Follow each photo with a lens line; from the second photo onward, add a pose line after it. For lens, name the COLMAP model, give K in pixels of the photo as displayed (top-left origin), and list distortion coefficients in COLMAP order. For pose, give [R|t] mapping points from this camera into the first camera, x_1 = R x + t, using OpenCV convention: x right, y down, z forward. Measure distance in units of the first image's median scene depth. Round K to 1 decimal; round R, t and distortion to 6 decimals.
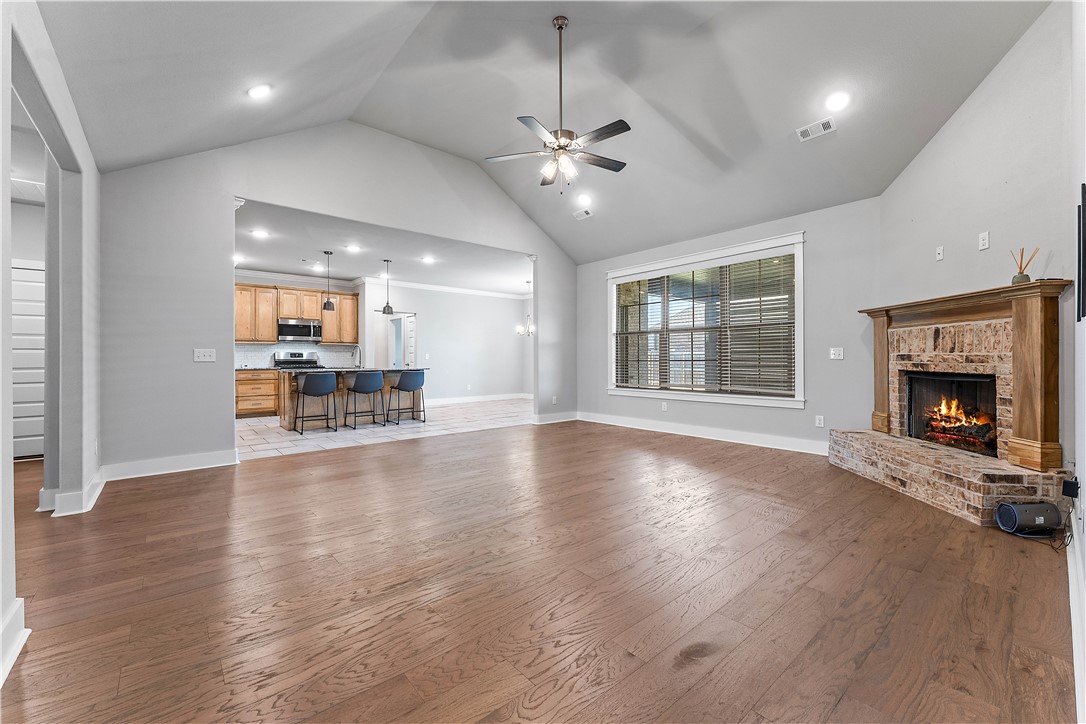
lens RADIAL K [[437.4, 0, 532.5], [0, 437.4, 358.9], [0, 0, 1]] dist [-0.000846, -0.000073]
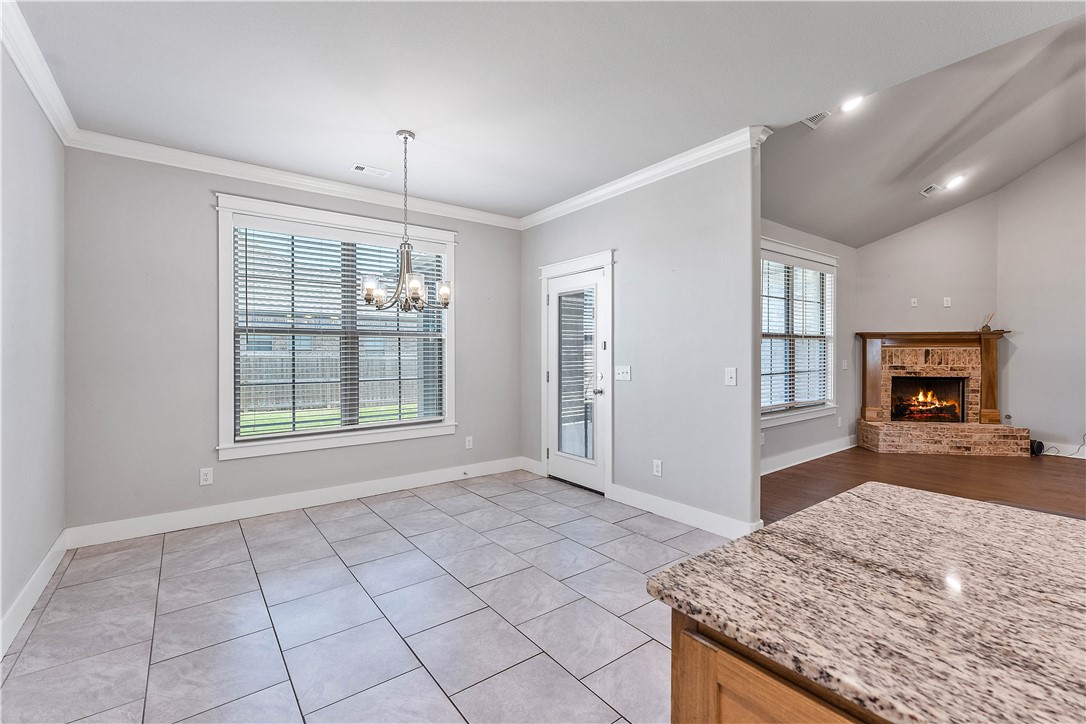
lens RADIAL K [[470.6, 0, 544.1], [0, 470.6, 358.8], [0, 0, 1]] dist [0.001404, 0.000111]
pose [[0.043186, -0.003337, 0.999061, -0.784775], [0.004727, 0.999984, 0.003136, -0.044043], [-0.999056, 0.004587, 0.043201, 2.110641]]
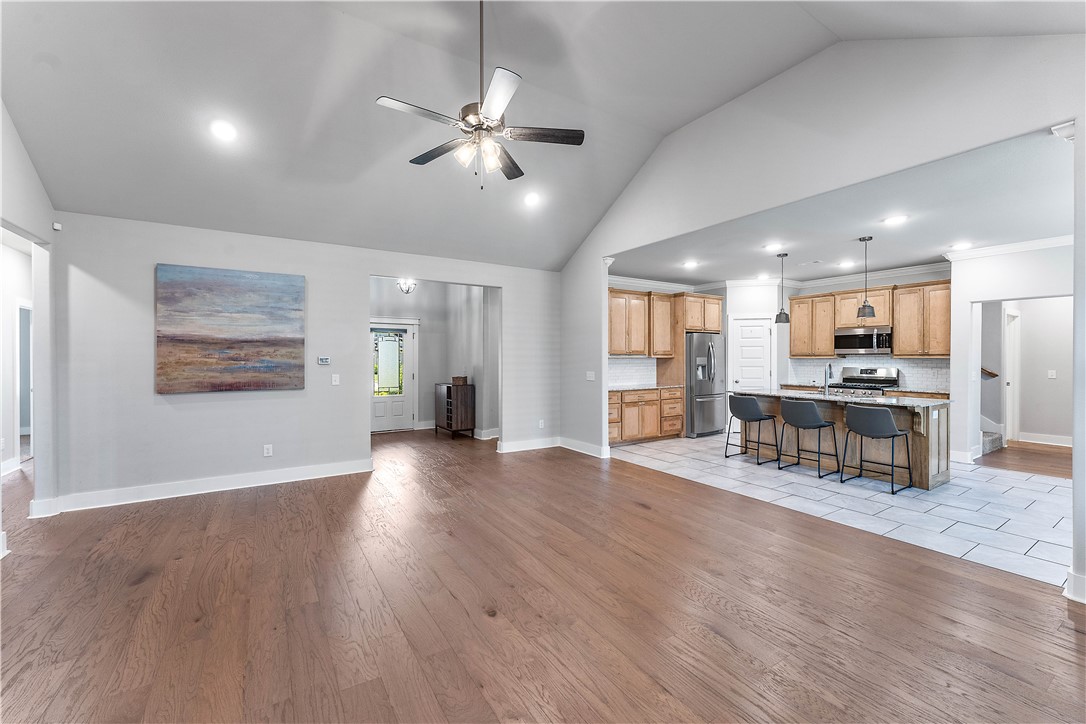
lens RADIAL K [[437.9, 0, 540.3], [0, 437.9, 358.9], [0, 0, 1]] dist [0.000739, 0.000187]
pose [[-0.129108, 0.009196, -0.991588, 0.747756], [-0.002752, 0.999950, 0.009632, -0.082942], [0.991627, 0.003973, -0.129077, 1.103785]]
